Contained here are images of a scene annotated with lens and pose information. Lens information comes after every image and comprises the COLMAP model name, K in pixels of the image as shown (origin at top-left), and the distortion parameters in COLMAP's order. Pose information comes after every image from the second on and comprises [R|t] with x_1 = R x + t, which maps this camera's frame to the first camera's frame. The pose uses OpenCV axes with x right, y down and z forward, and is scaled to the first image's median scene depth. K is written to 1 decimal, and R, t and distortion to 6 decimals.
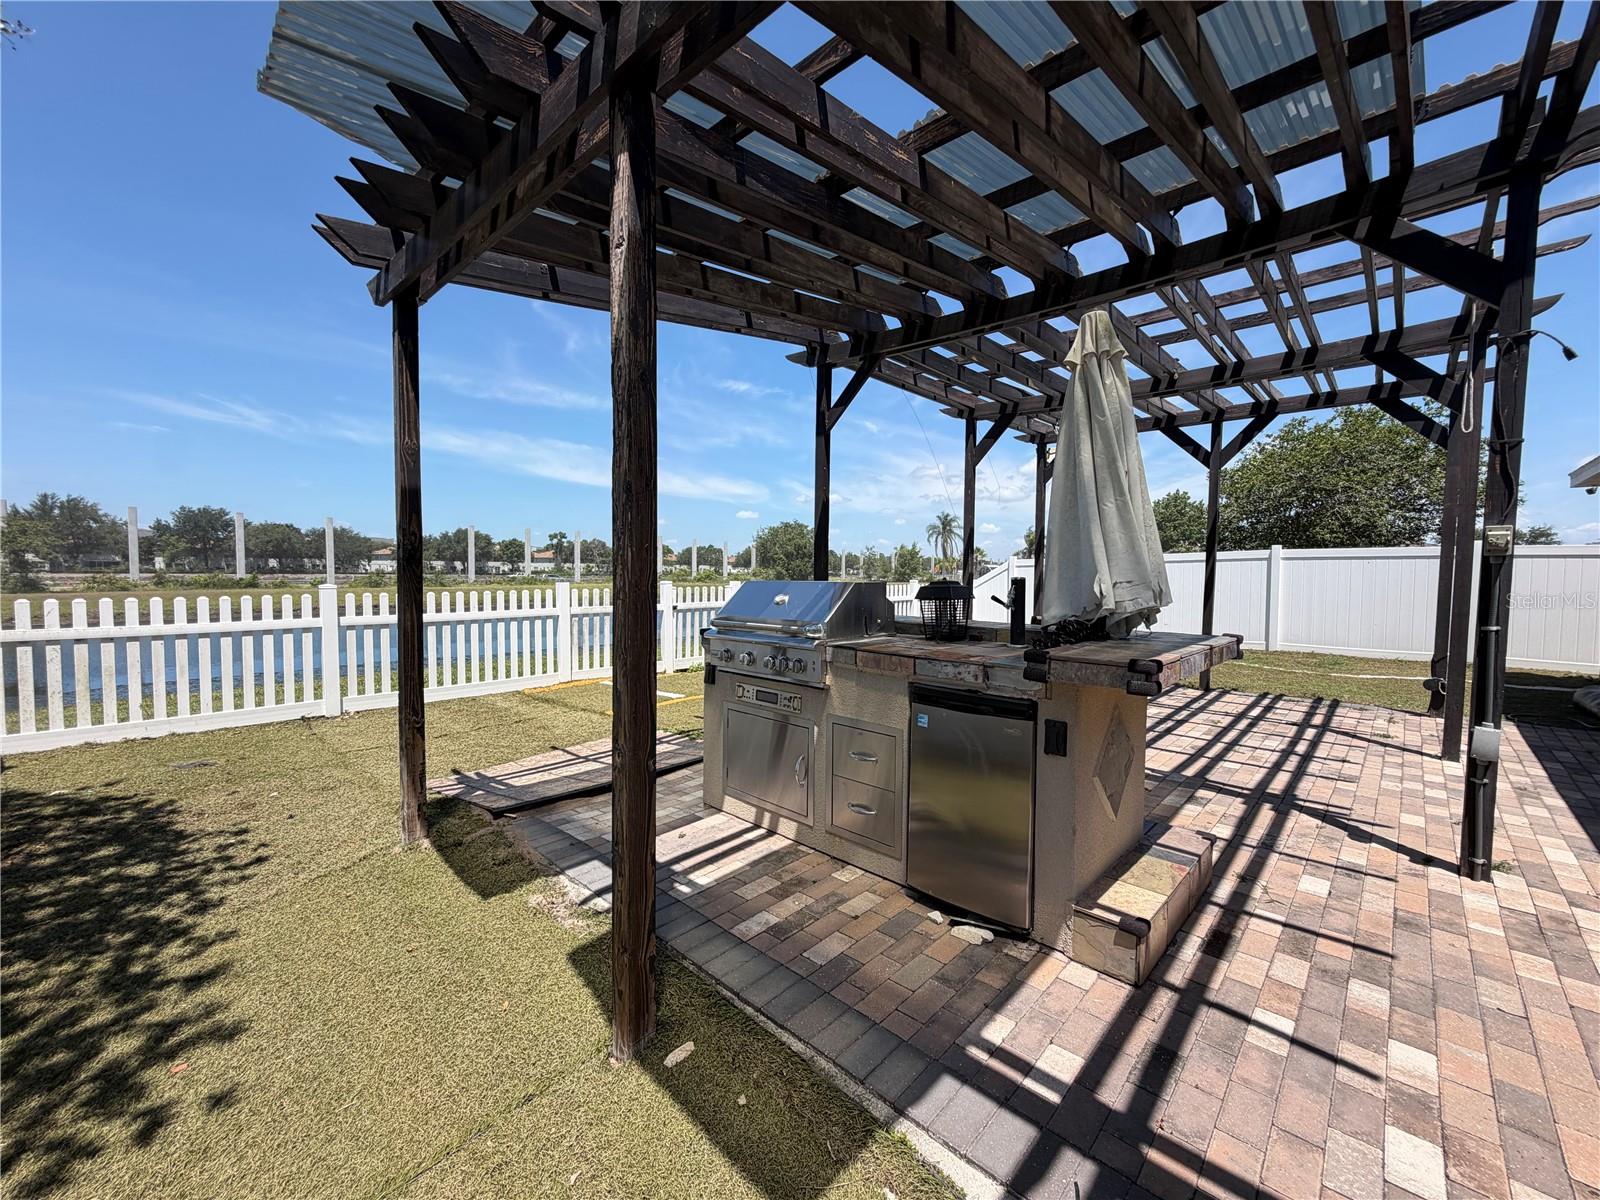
lens RADIAL K [[638.6, 0, 795.1], [0, 638.6, 601.5], [0, 0, 1]] dist [-0.000576, 0.000212]
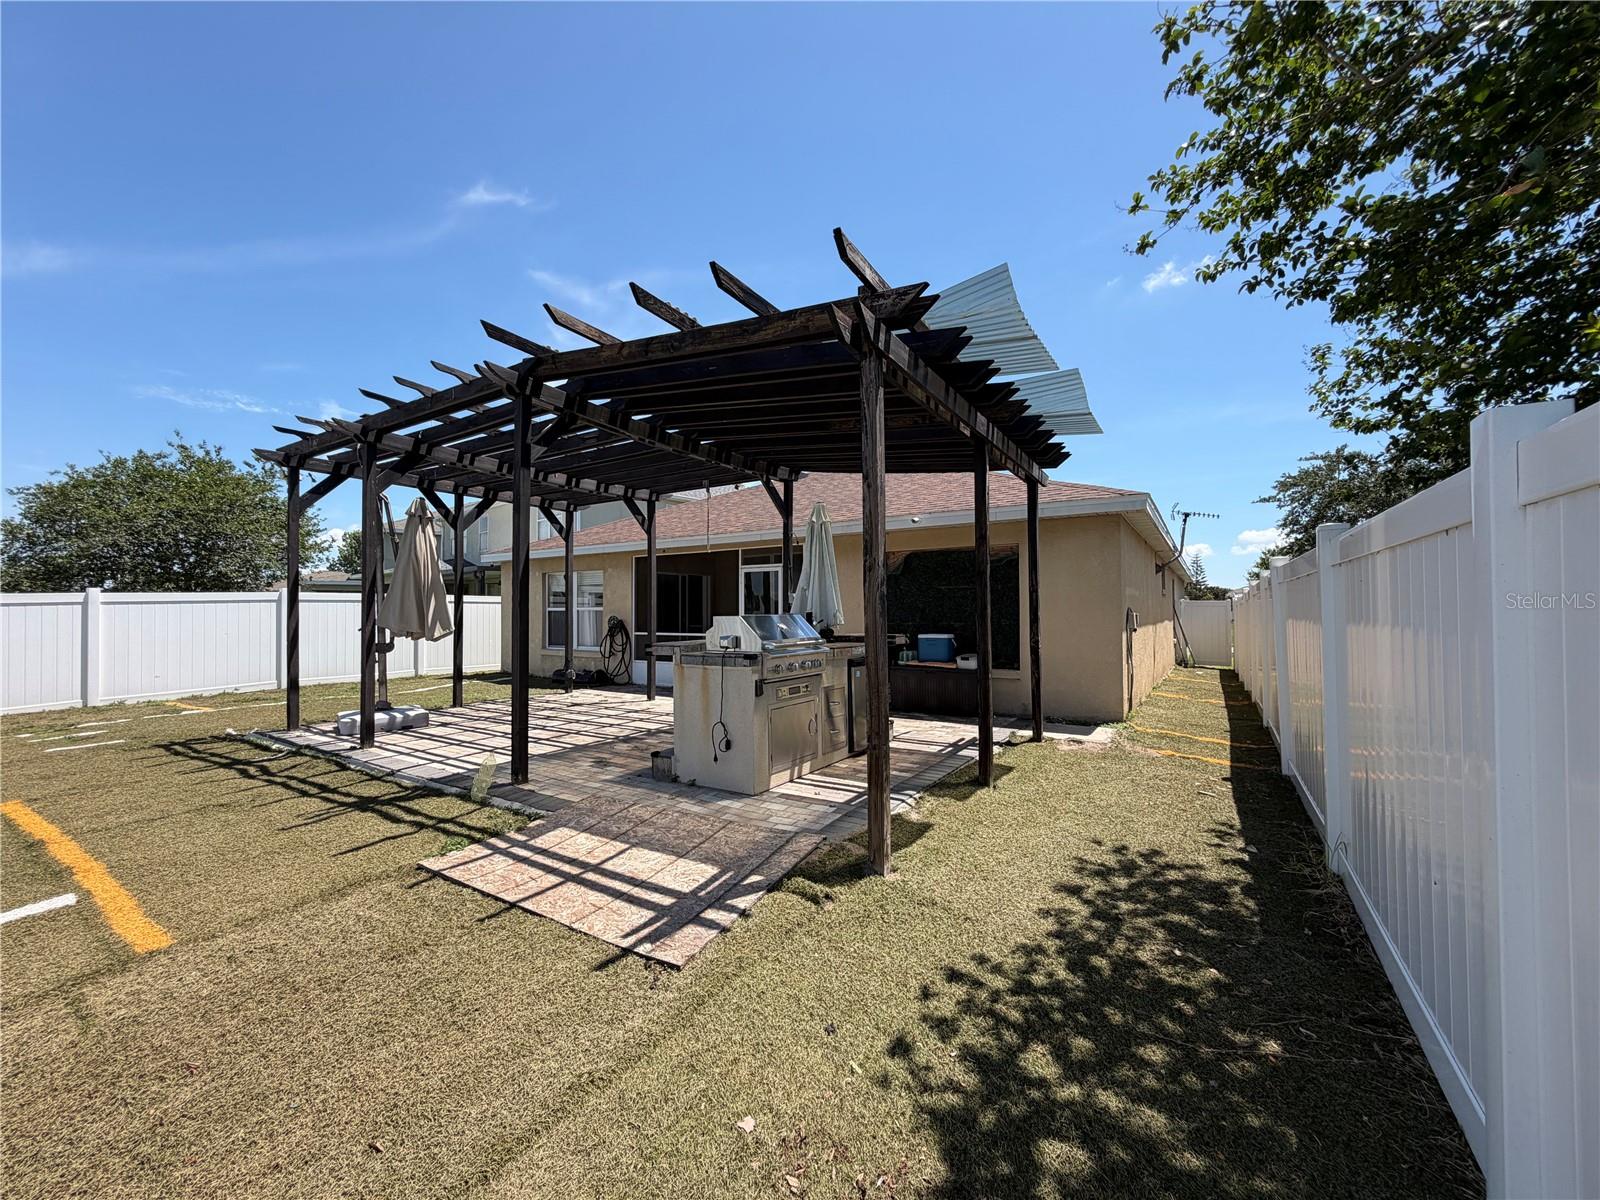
lens RADIAL K [[640.5, 0, 791.6], [0, 640.5, 607.1], [0, 0, 1]] dist [-0.000438, -0.000030]
pose [[-0.187133, 0.005813, 0.982317, -1.527318], [0.054457, 0.998506, 0.004466, -0.056435], [-0.980824, 0.054330, -0.187170, 1.267129]]
